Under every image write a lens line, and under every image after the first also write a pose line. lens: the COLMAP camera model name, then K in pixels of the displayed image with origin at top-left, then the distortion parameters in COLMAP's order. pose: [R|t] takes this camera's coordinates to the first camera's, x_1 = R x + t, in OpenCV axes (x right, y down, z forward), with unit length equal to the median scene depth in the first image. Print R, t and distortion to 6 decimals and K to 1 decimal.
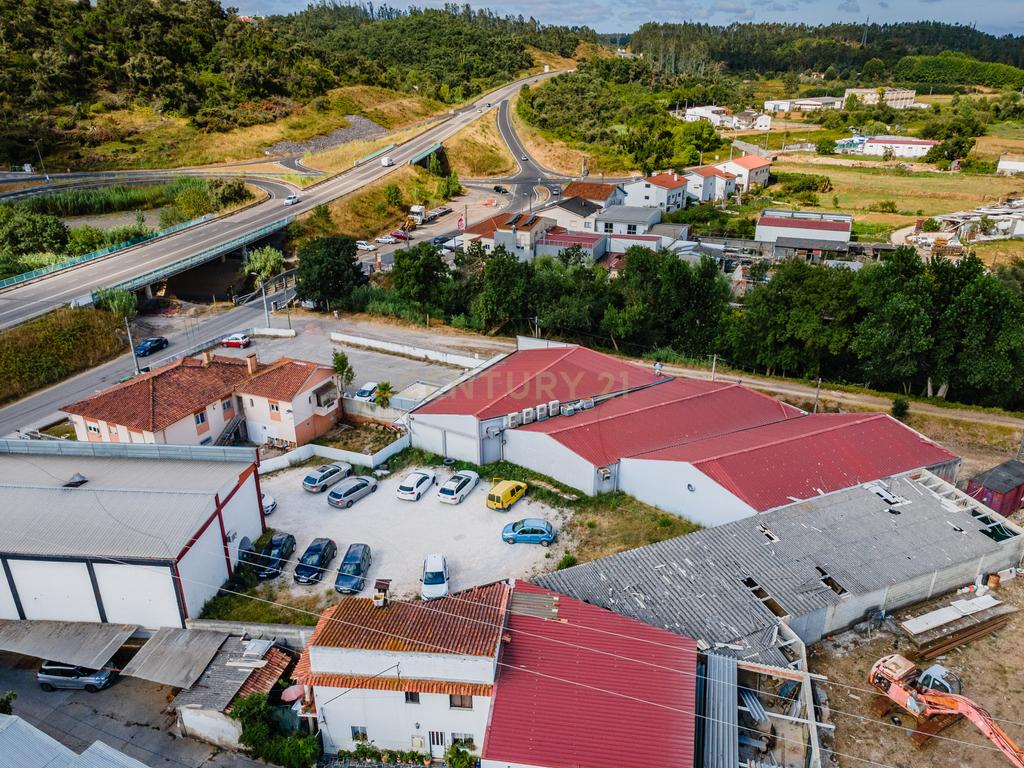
lens RADIAL K [[748.8, 0, 512.0], [0, 748.8, 384.0], [0, 0, 1]] dist [0.021892, 0.040971]
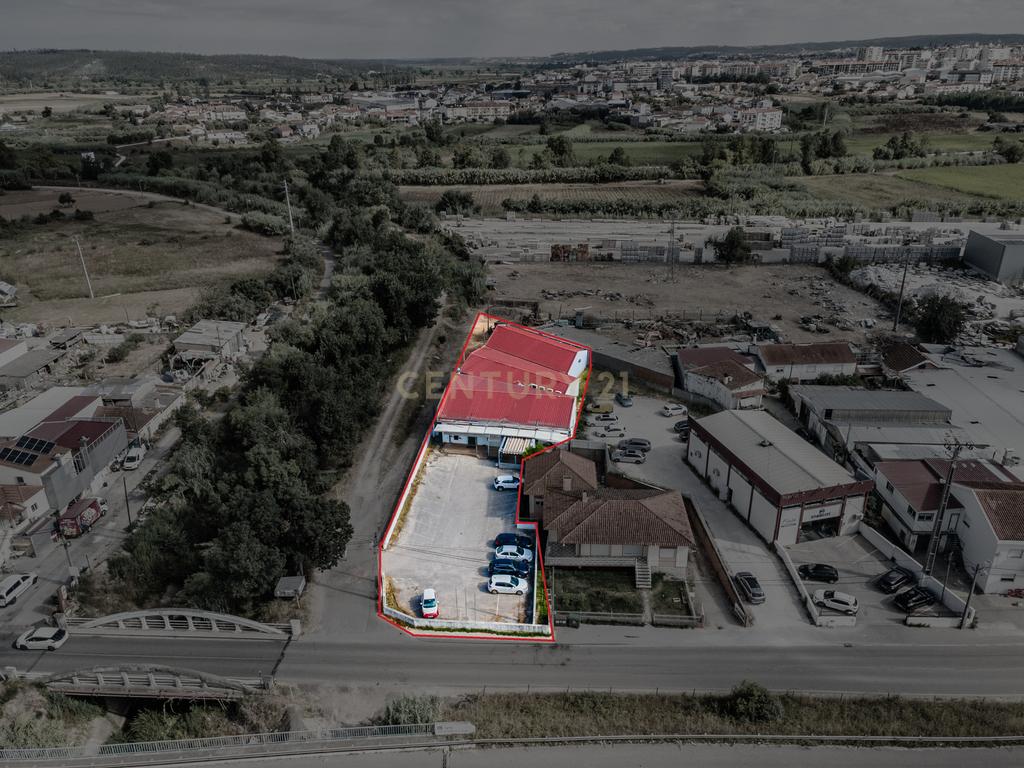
lens RADIAL K [[748.8, 0, 512.0], [0, 748.8, 384.0], [0, 0, 1]] dist [0.021892, 0.040971]
pose [[-0.355671, -0.367047, 0.859520, -0.798011], [0.383098, 0.781590, 0.492294, -0.480346], [-0.852487, 0.504375, -0.137374, 0.723601]]
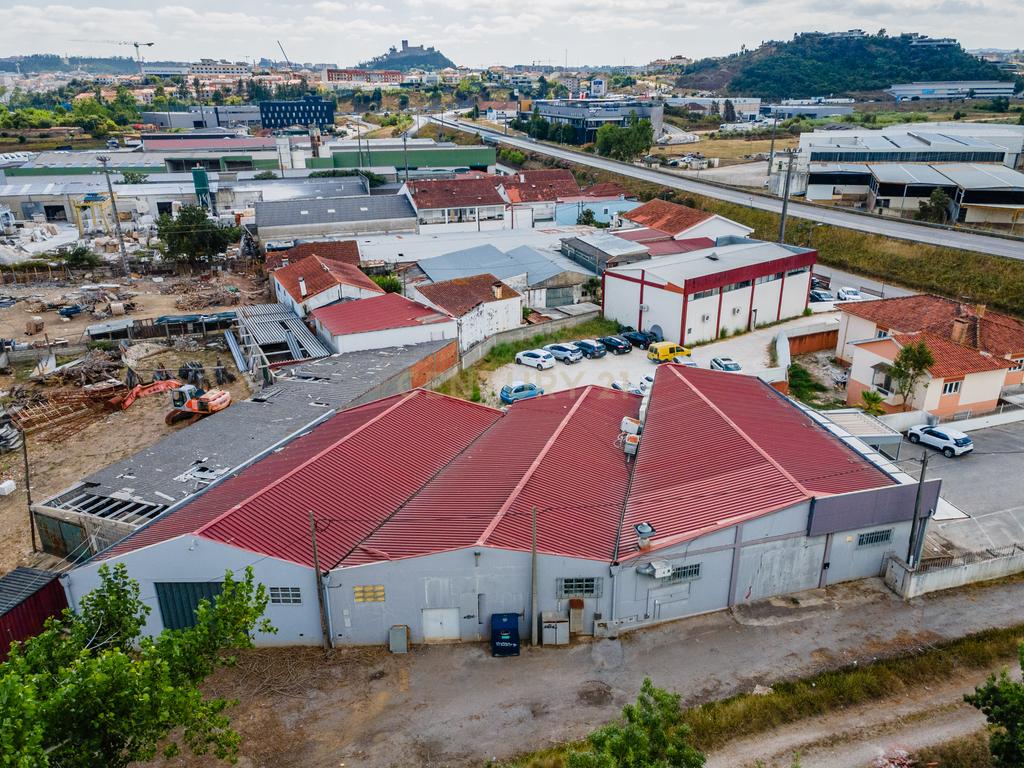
lens RADIAL K [[748.8, 0, 512.0], [0, 748.8, 384.0], [0, 0, 1]] dist [0.021892, 0.040971]
pose [[-0.748524, 0.254466, -0.612340, 0.332131], [-0.249952, 0.747049, 0.615988, -0.229785], [0.614196, 0.614137, -0.495580, 0.714814]]
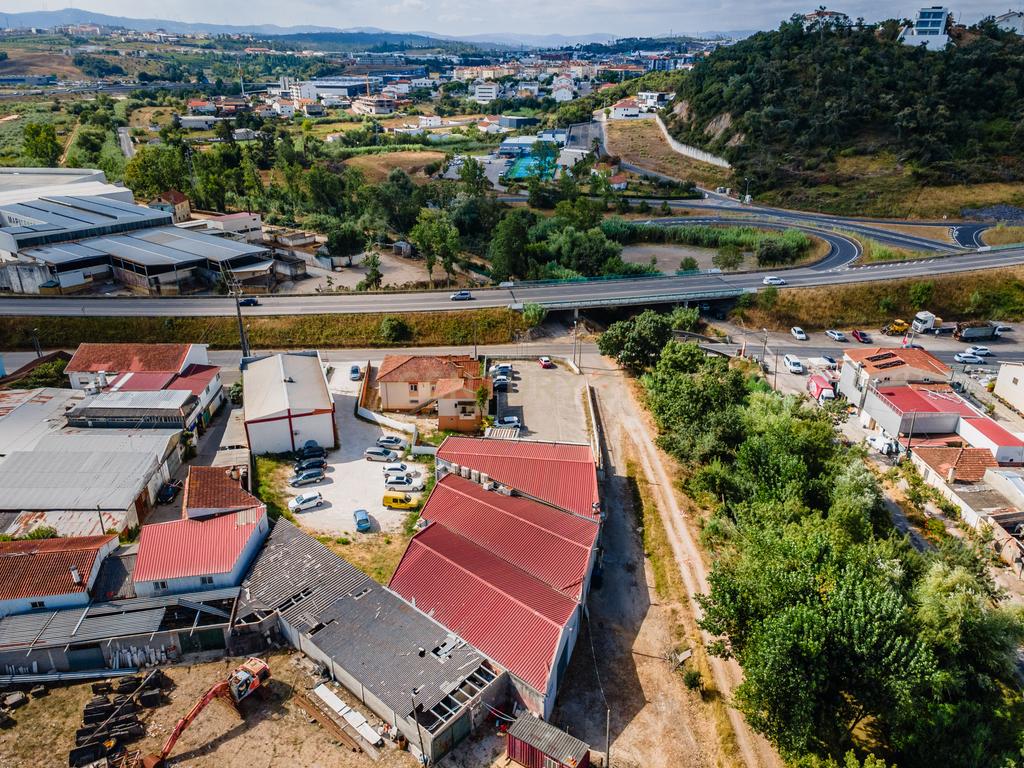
lens RADIAL K [[748.8, 0, 512.0], [0, 748.8, 384.0], [0, 0, 1]] dist [0.021892, 0.040971]
pose [[0.409885, 0.374407, -0.831753, 0.638130], [-0.367942, 0.902260, 0.224825, -0.249395], [0.834634, 0.213884, 0.507582, 0.184300]]
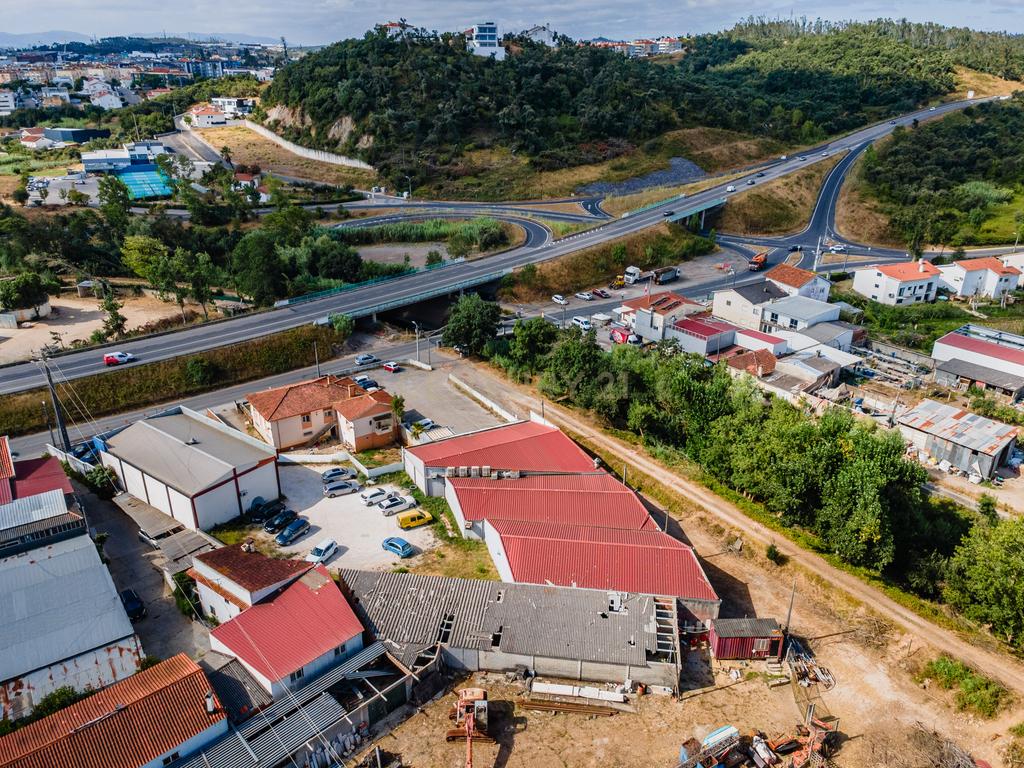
lens RADIAL K [[748.8, 0, 512.0], [0, 748.8, 384.0], [0, 0, 1]] dist [0.021892, 0.040971]
pose [[0.854809, 0.212154, -0.473595, 0.408849], [-0.211308, 0.975829, 0.055741, -0.121155], [0.473973, 0.052426, 0.878977, -0.118195]]
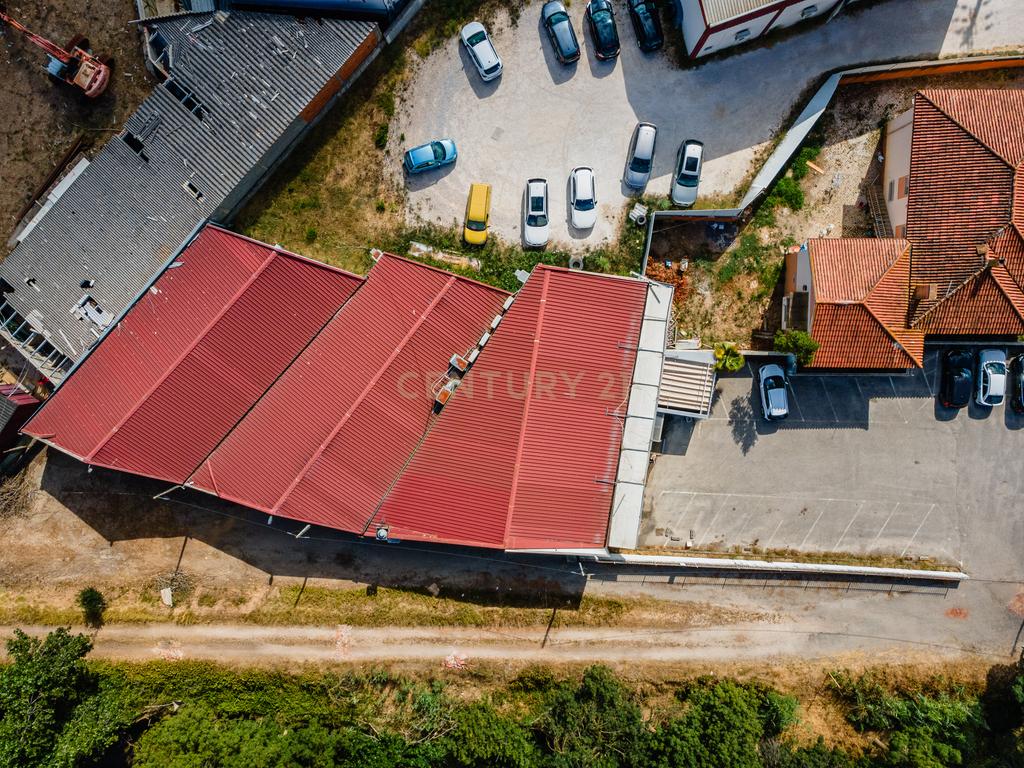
lens RADIAL K [[748.8, 0, 512.0], [0, 748.8, 384.0], [0, 0, 1]] dist [0.021892, 0.040971]
pose [[-0.918536, 0.392256, 0.049257, -0.003680], [-0.137711, -0.434261, 0.890198, -0.384883], [0.370576, 0.810896, 0.452903, 0.388535]]
